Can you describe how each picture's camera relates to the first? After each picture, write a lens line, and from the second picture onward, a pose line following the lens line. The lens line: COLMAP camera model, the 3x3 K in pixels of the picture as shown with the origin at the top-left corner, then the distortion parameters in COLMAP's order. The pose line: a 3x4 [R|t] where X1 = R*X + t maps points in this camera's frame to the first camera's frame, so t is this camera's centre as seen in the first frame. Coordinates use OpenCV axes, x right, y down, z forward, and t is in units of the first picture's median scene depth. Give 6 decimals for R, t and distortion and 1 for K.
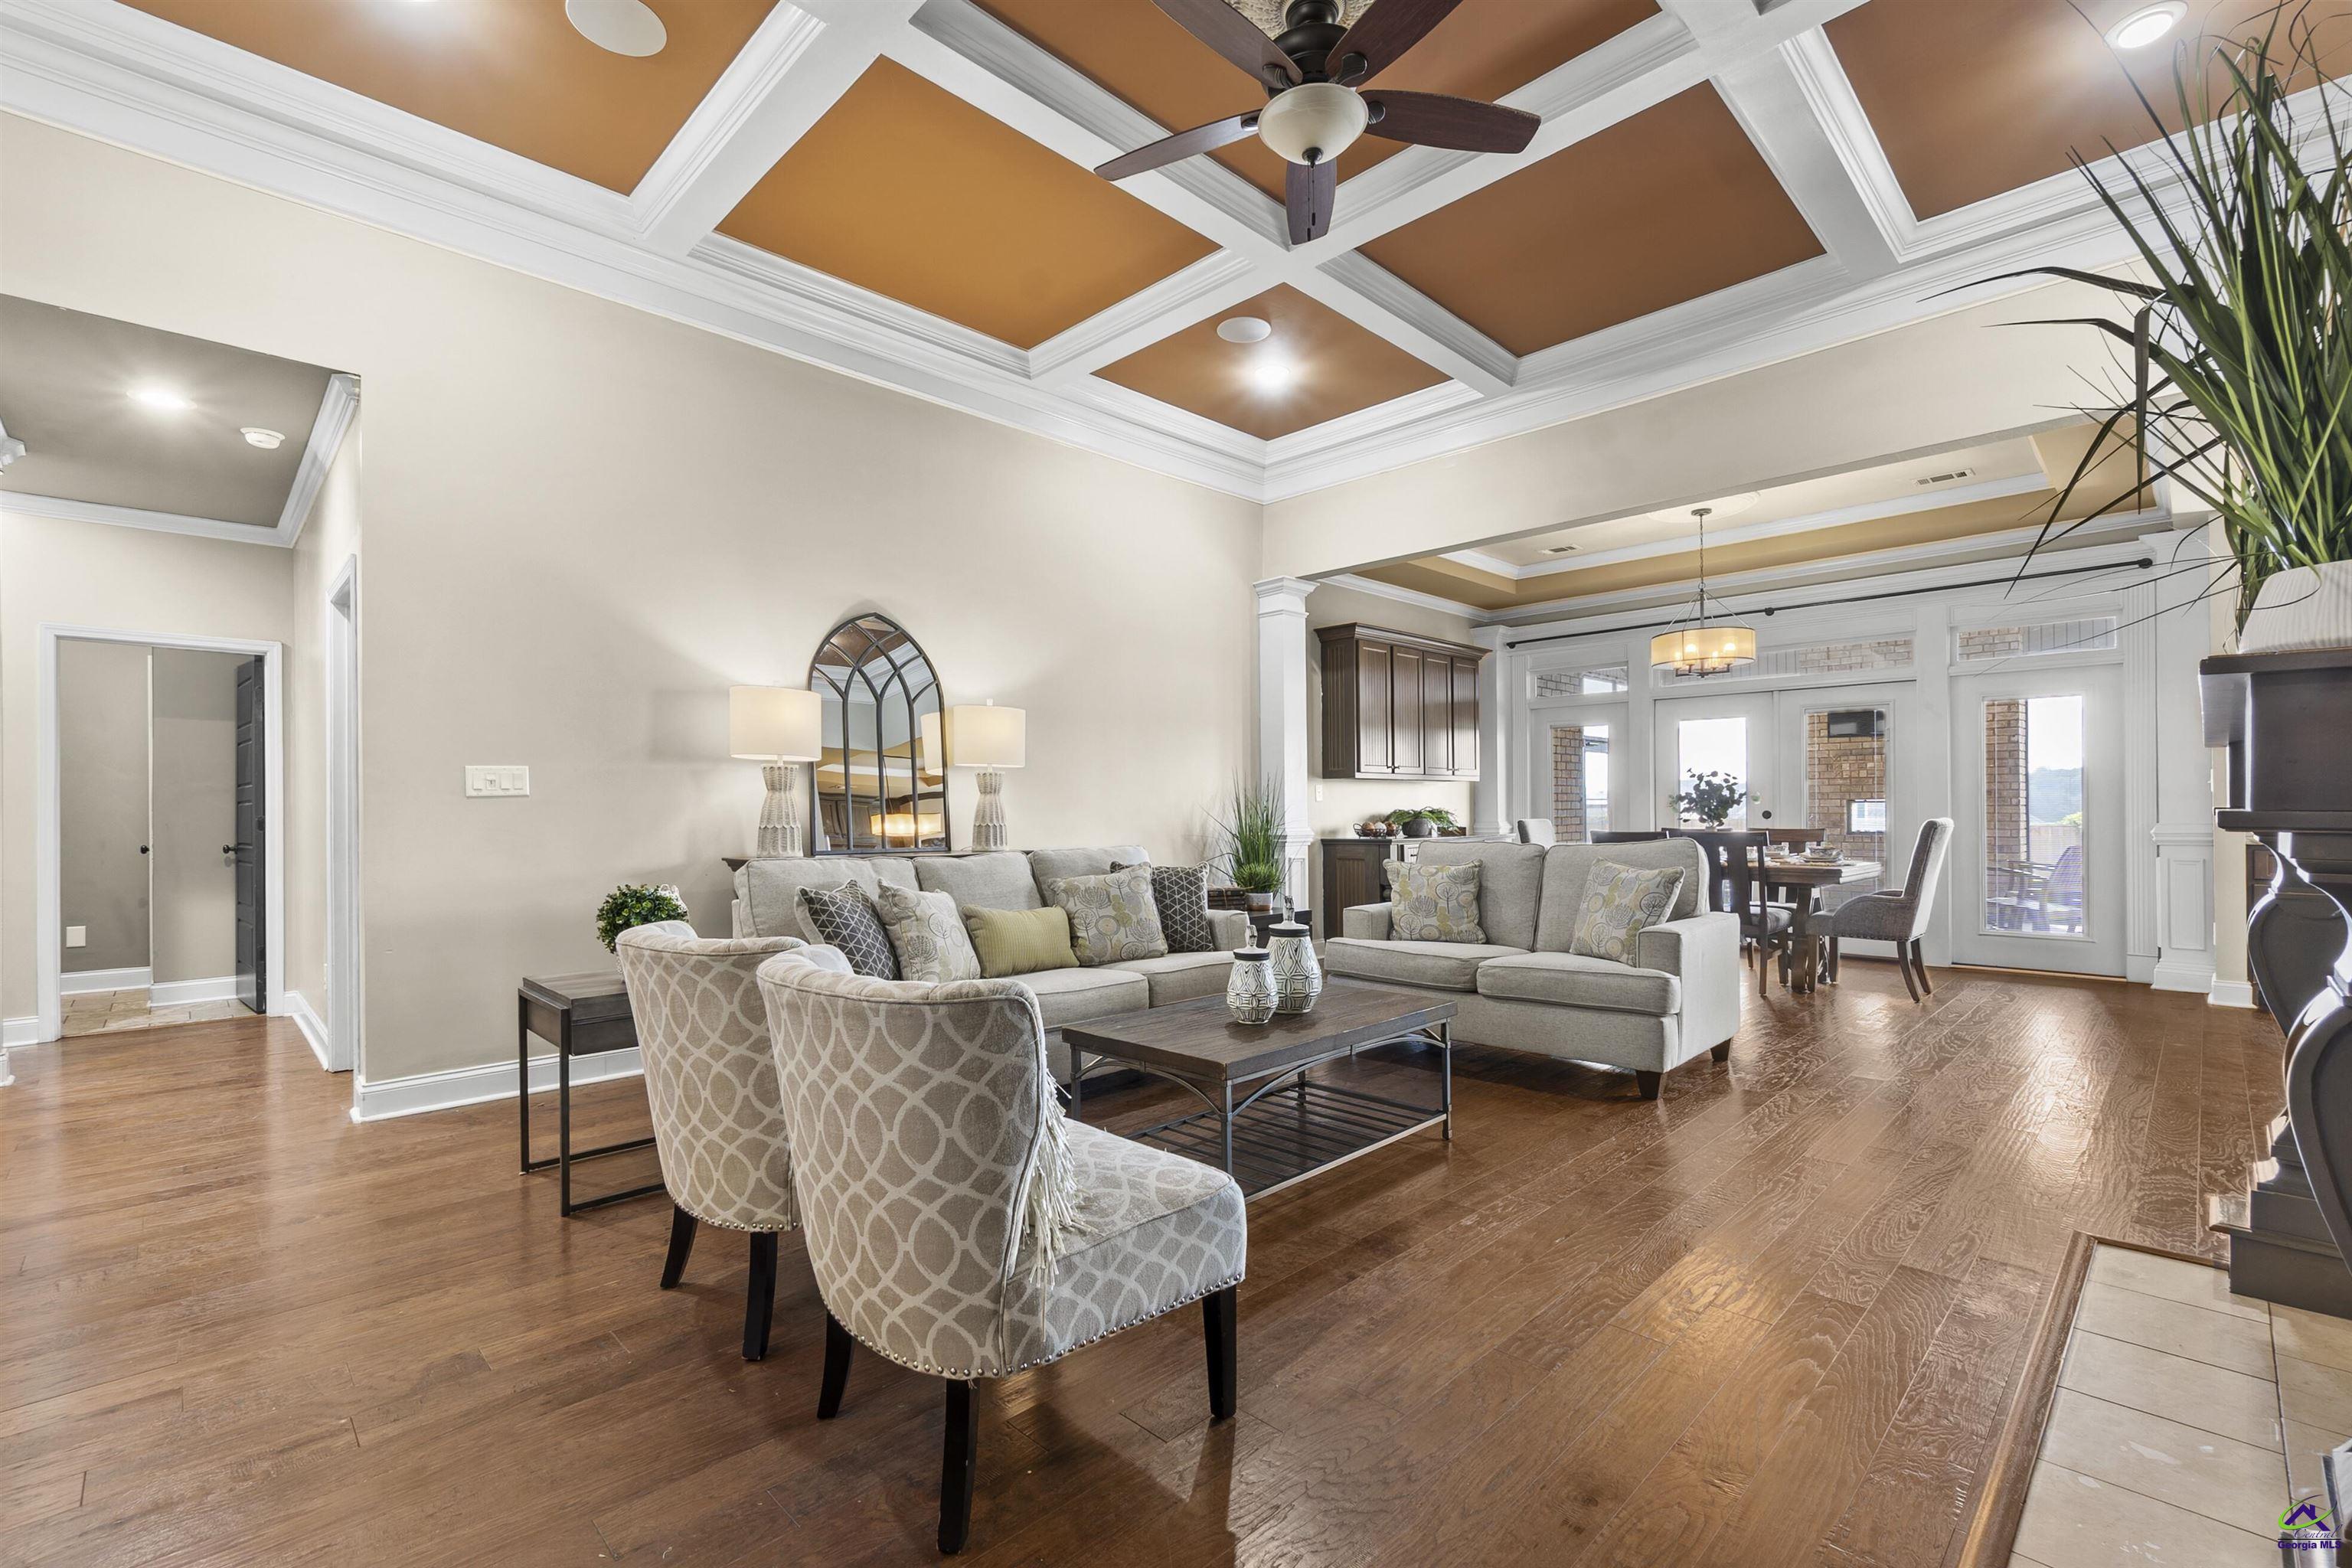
lens RADIAL K [[1015.3, 0, 1171.6], [0, 1015.3, 797.0], [0, 0, 1]] dist [-0.002856, -0.000386]
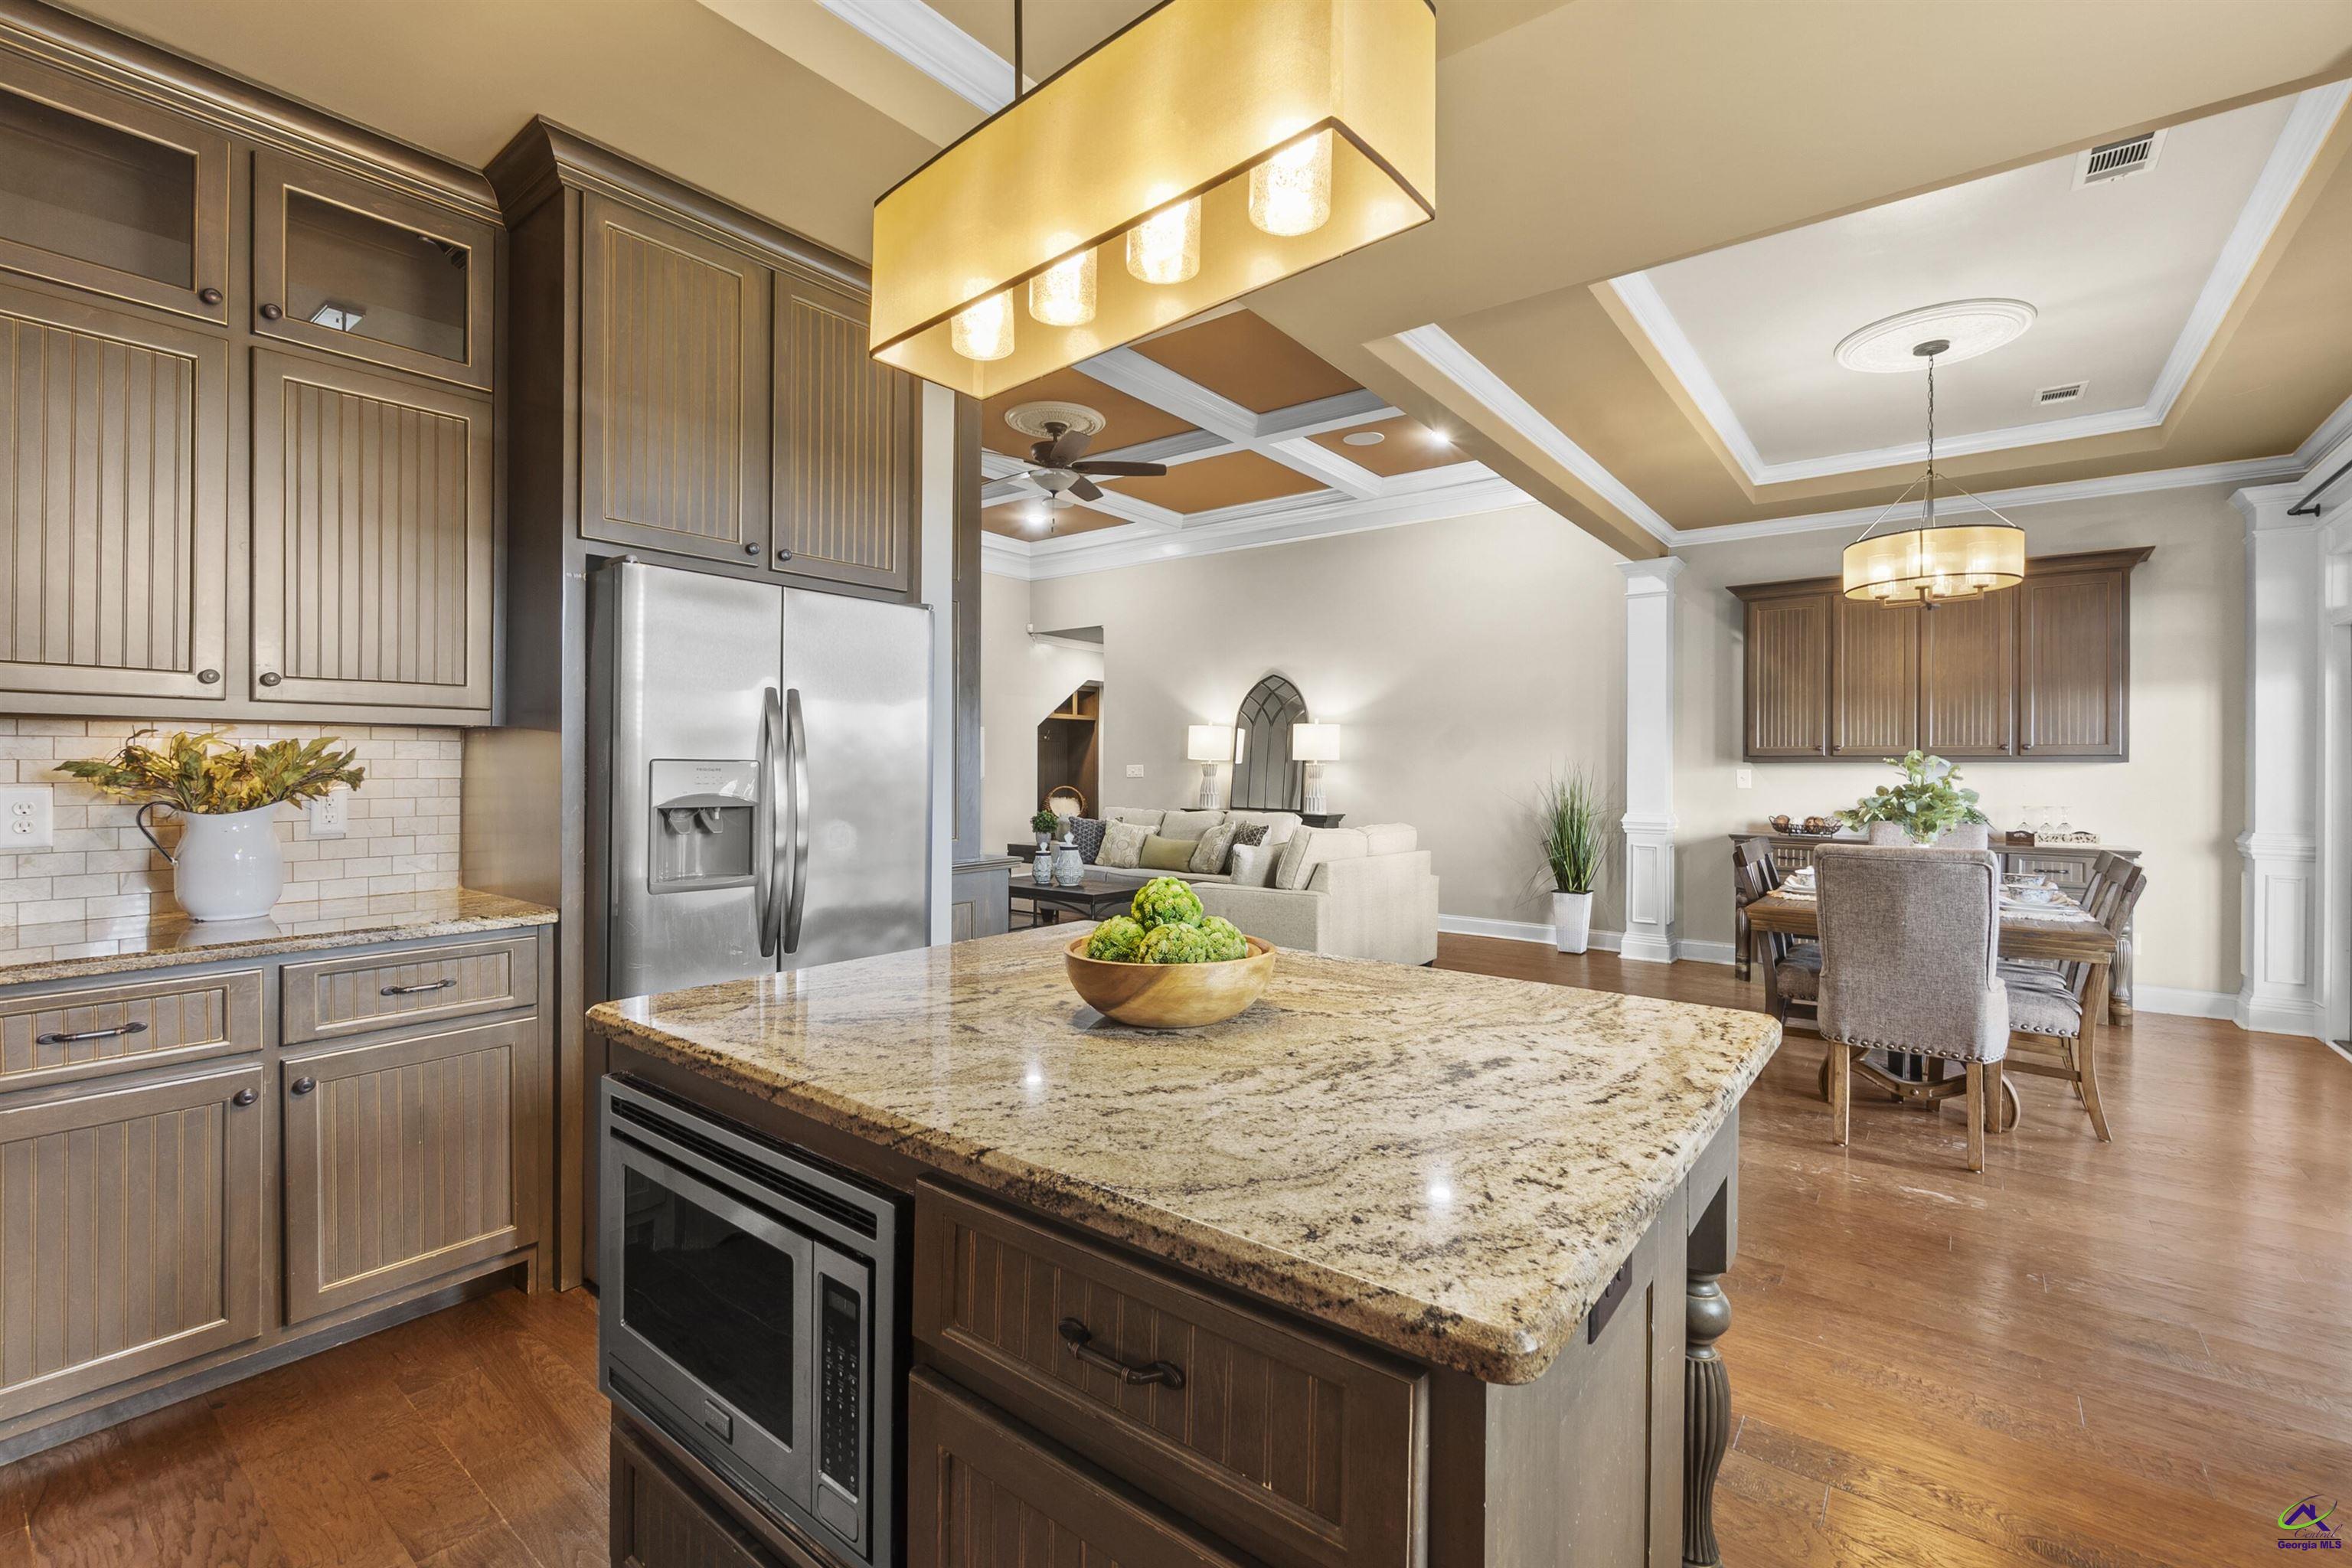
lens RADIAL K [[1011.2, 0, 1159.0], [0, 1011.2, 771.7], [0, 0, 1]] dist [-0.005851, -0.000161]
pose [[0.117035, 0.009957, -0.993078, 1.608760], [0.001037, 0.999948, 0.010148, -0.034053], [0.993127, -0.002217, 0.117018, 0.660147]]
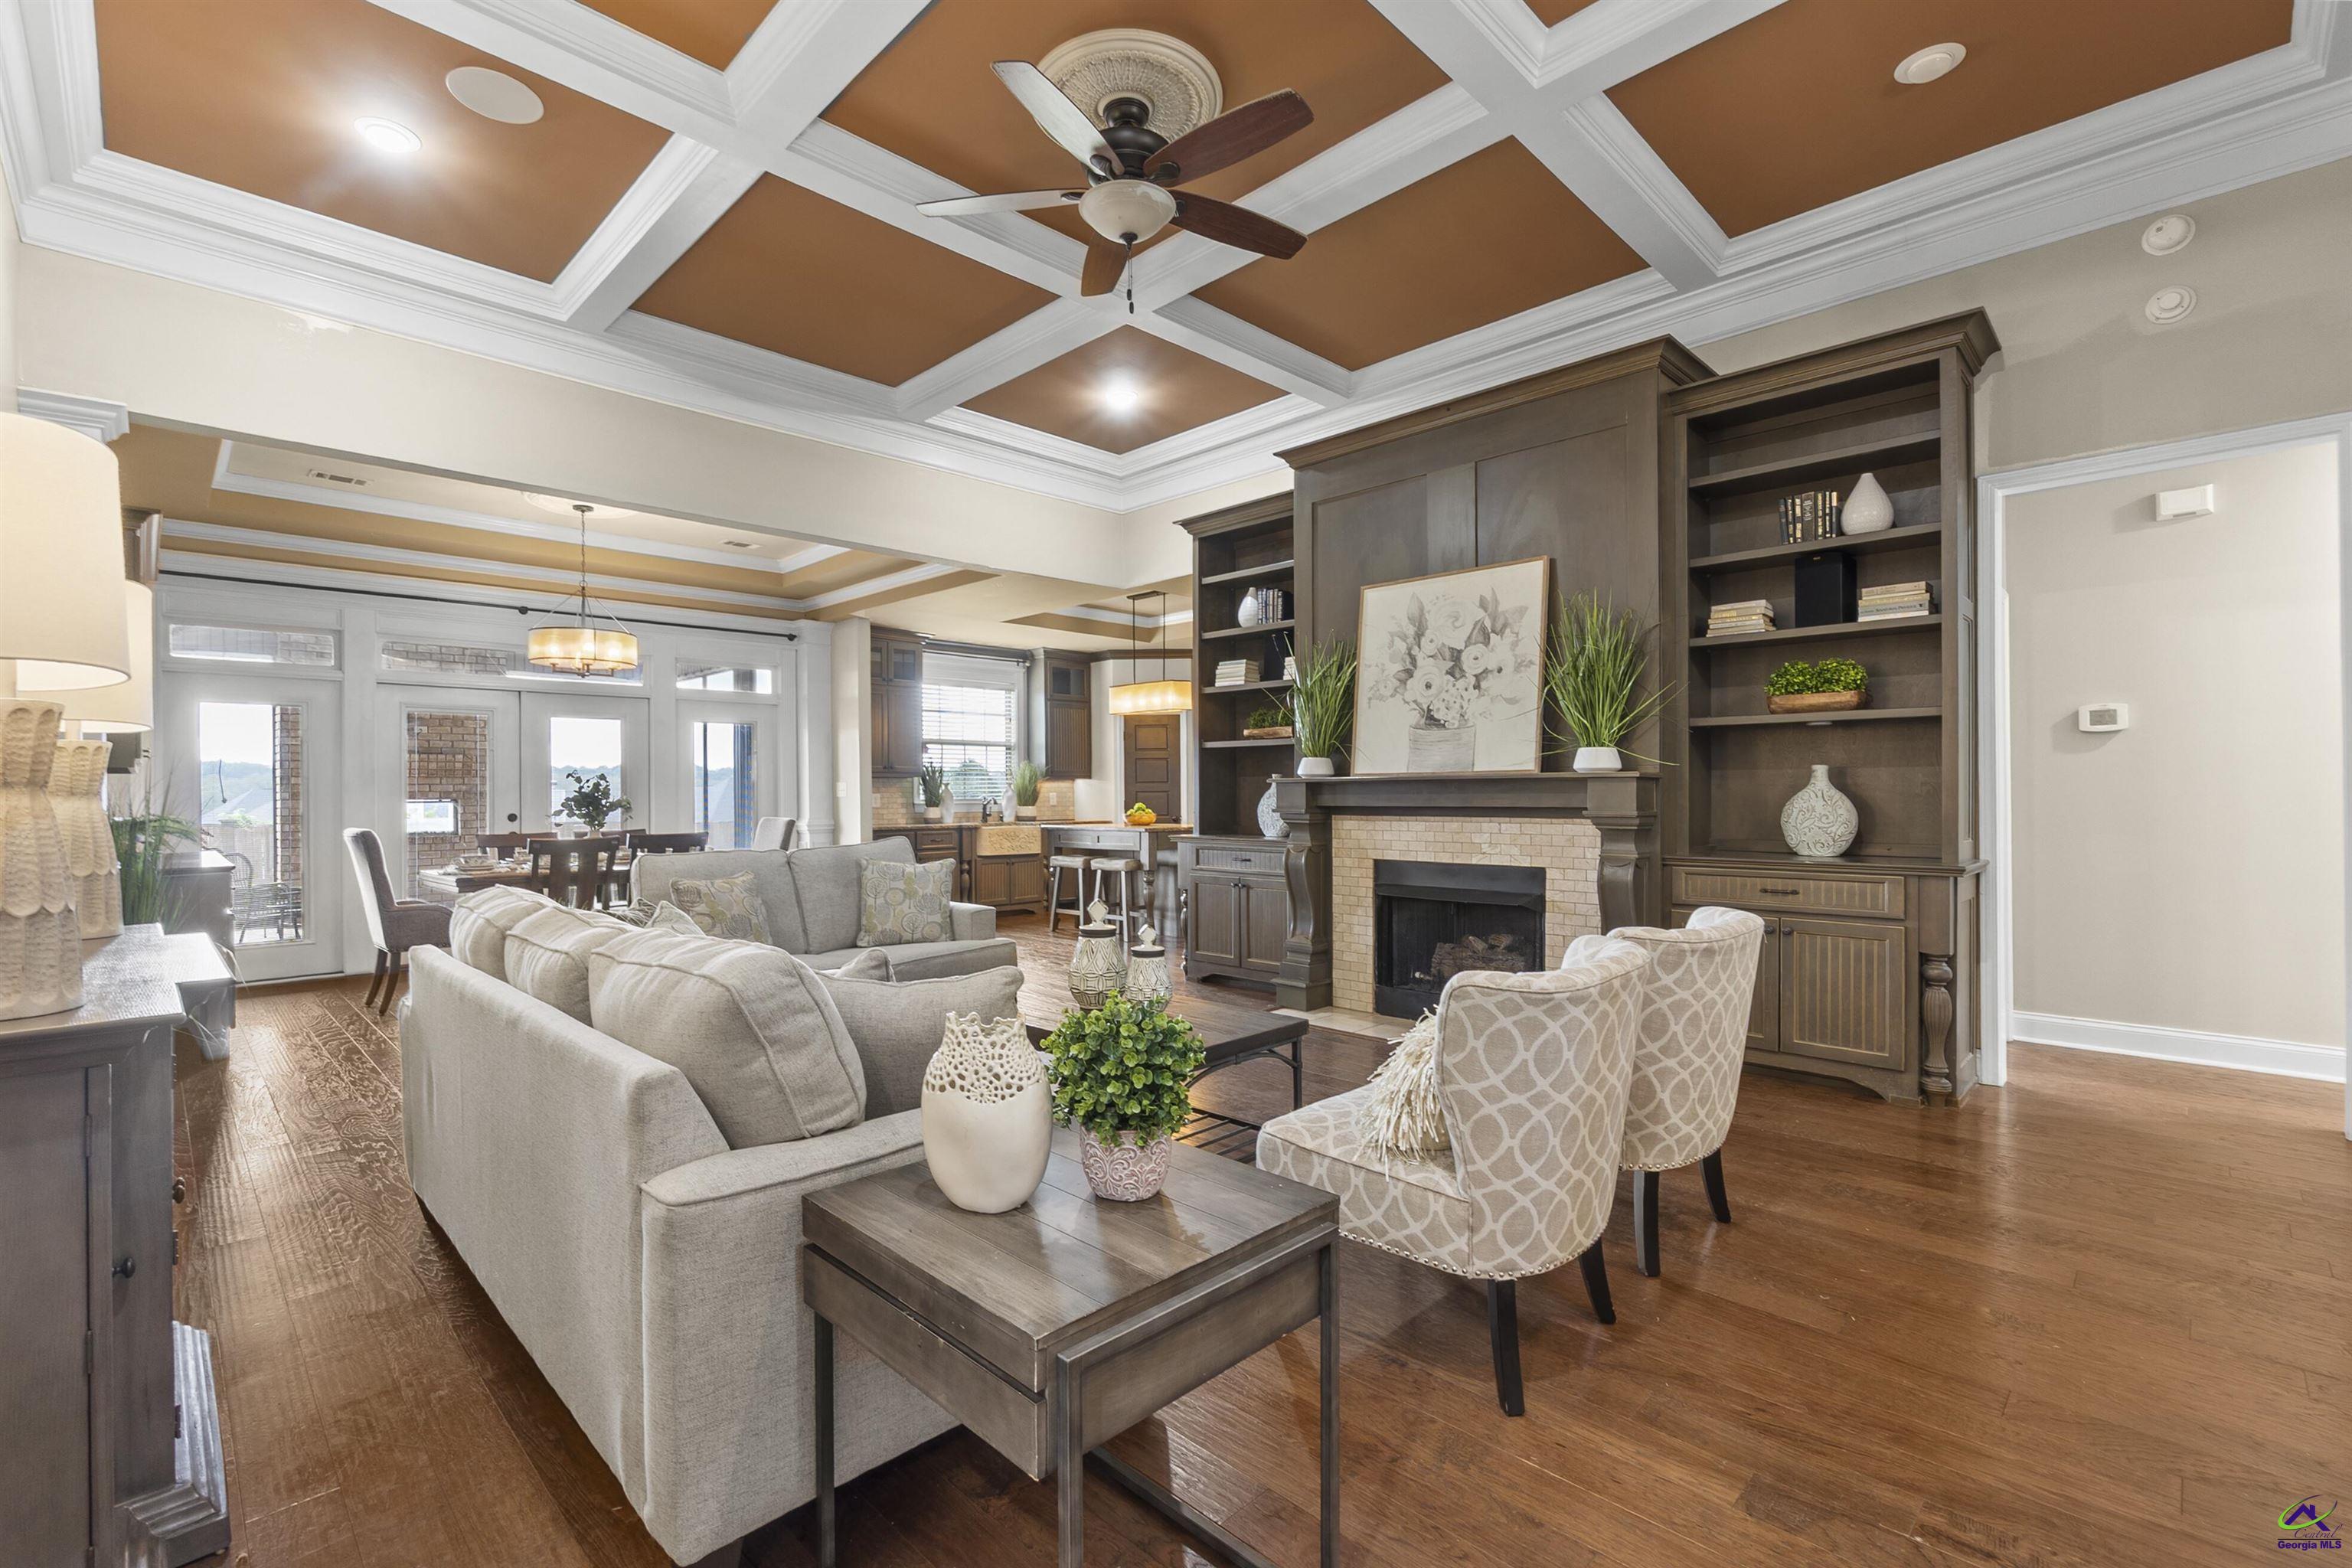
lens RADIAL K [[1027.8, 0, 1162.9], [0, 1027.8, 796.6], [0, 0, 1]] dist [-0.002319, 0.000660]
pose [[-0.006184, 0.001691, 0.999979, -0.706800], [-0.001563, 0.999997, -0.001701, -0.000206], [-0.999980, -0.001574, -0.006181, 0.651103]]
